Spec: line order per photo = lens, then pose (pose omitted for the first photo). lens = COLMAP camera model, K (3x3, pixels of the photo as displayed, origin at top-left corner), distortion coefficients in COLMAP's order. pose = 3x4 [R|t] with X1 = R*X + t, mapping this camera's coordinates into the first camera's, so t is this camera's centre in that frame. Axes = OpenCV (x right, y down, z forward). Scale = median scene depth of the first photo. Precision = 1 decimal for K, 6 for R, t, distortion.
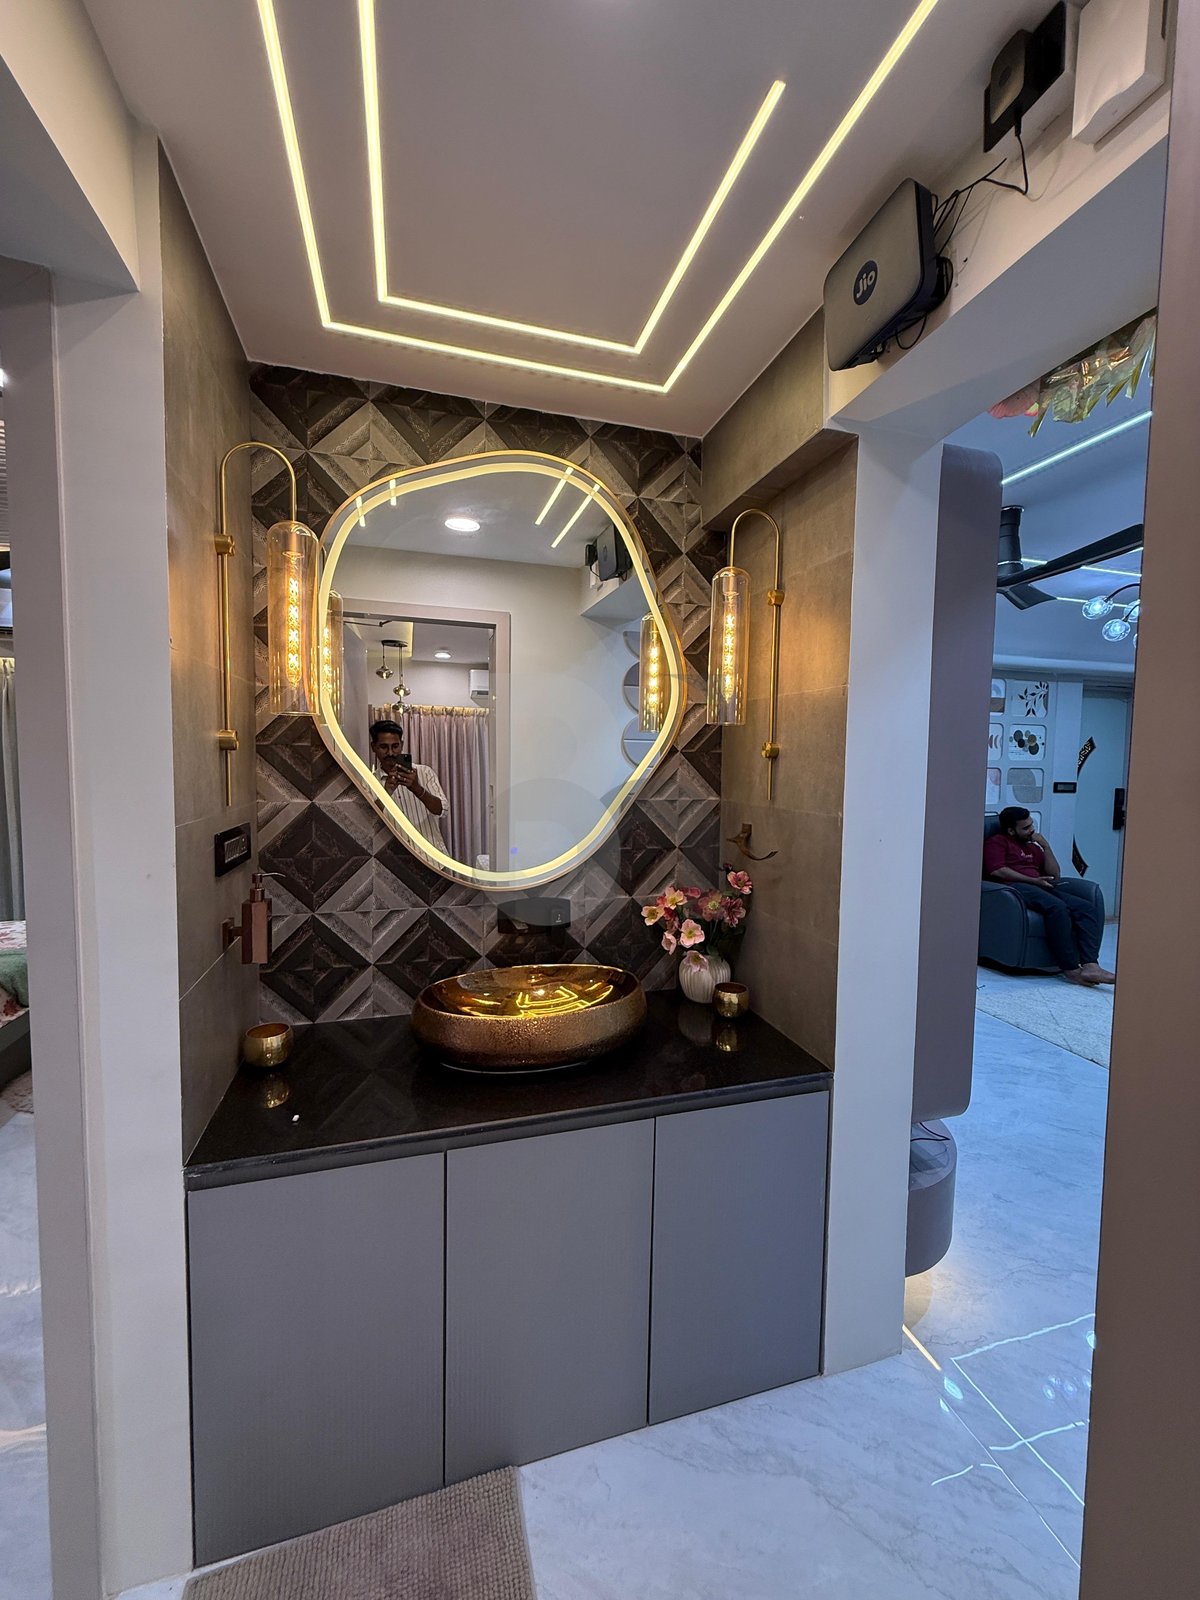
lens RADIAL K [[635.8, 0, 601.0], [0, 635.8, 795.6], [0, 0, 1]] dist [0.000897, -0.000224]
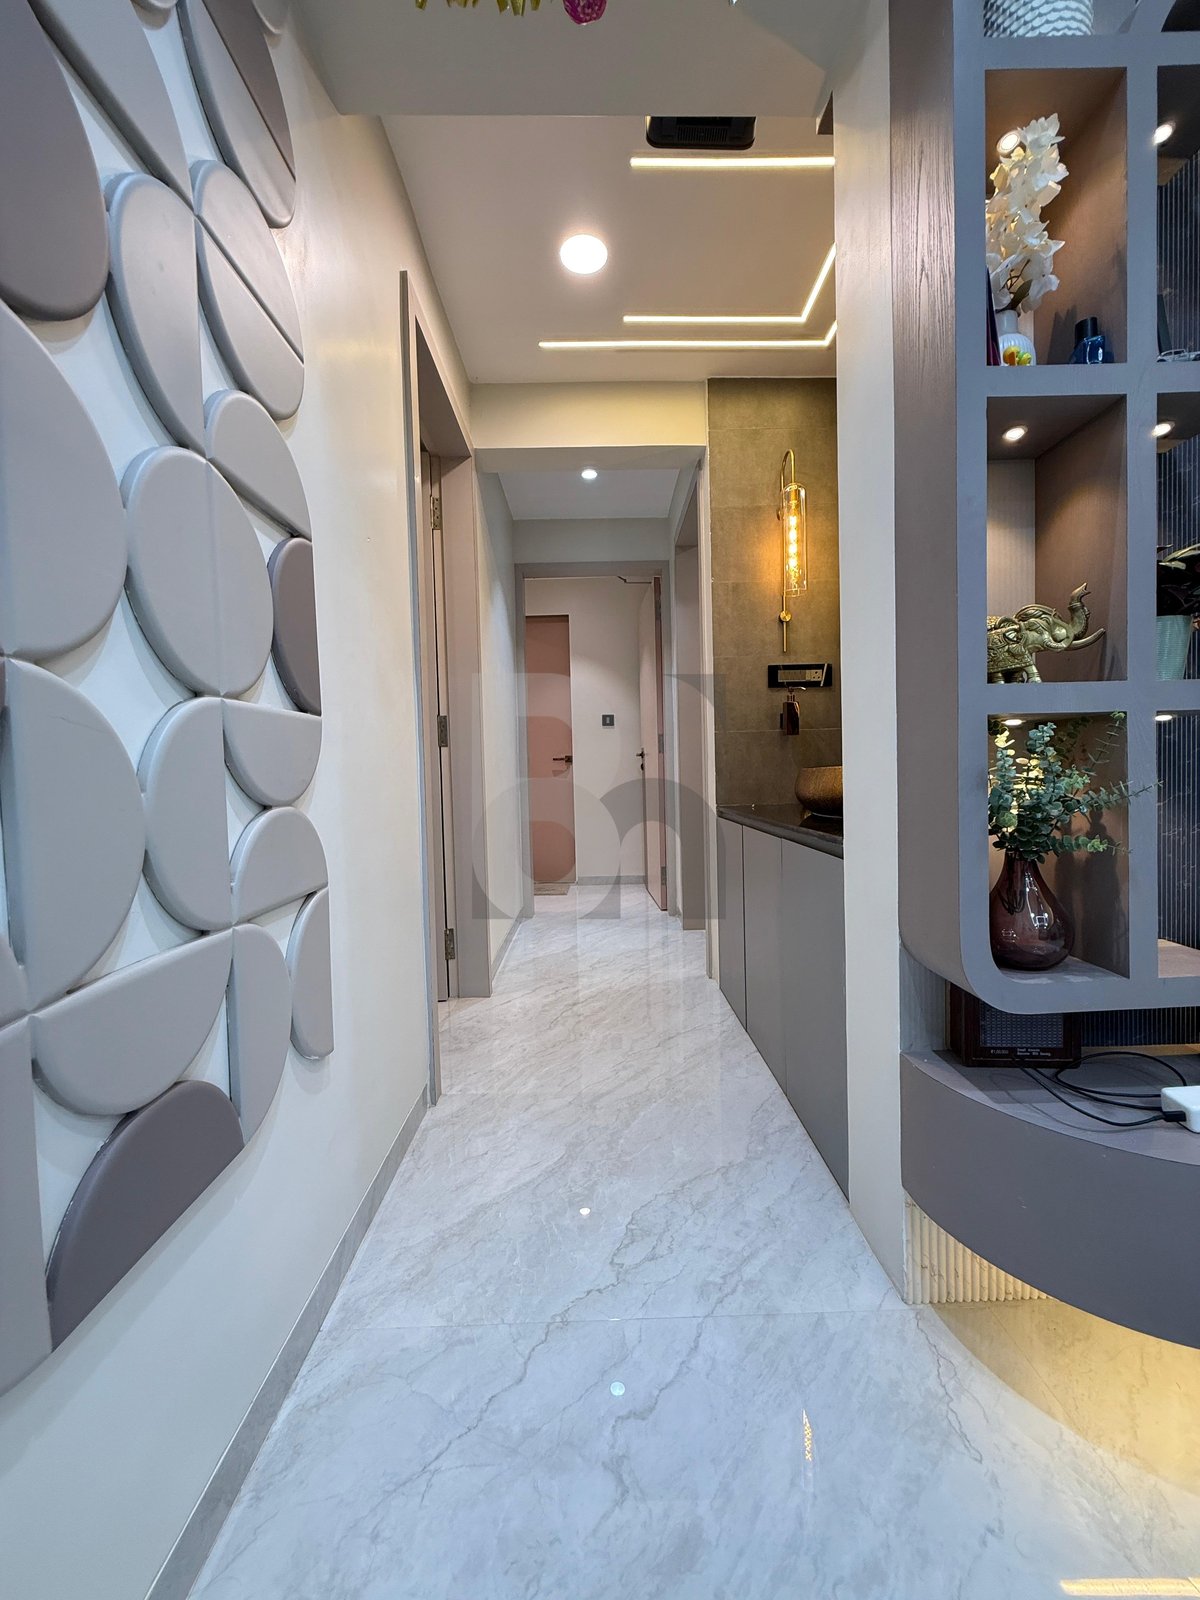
lens RADIAL K [[635.8, 0, 601.0], [0, 635.8, 795.6], [0, 0, 1]] dist [0.000897, -0.000224]
pose [[-0.272551, 0.027920, -0.961736, 1.126945], [-0.032145, 0.998757, 0.038105, 0.313792], [0.961604, 0.041301, -0.271314, 0.811056]]
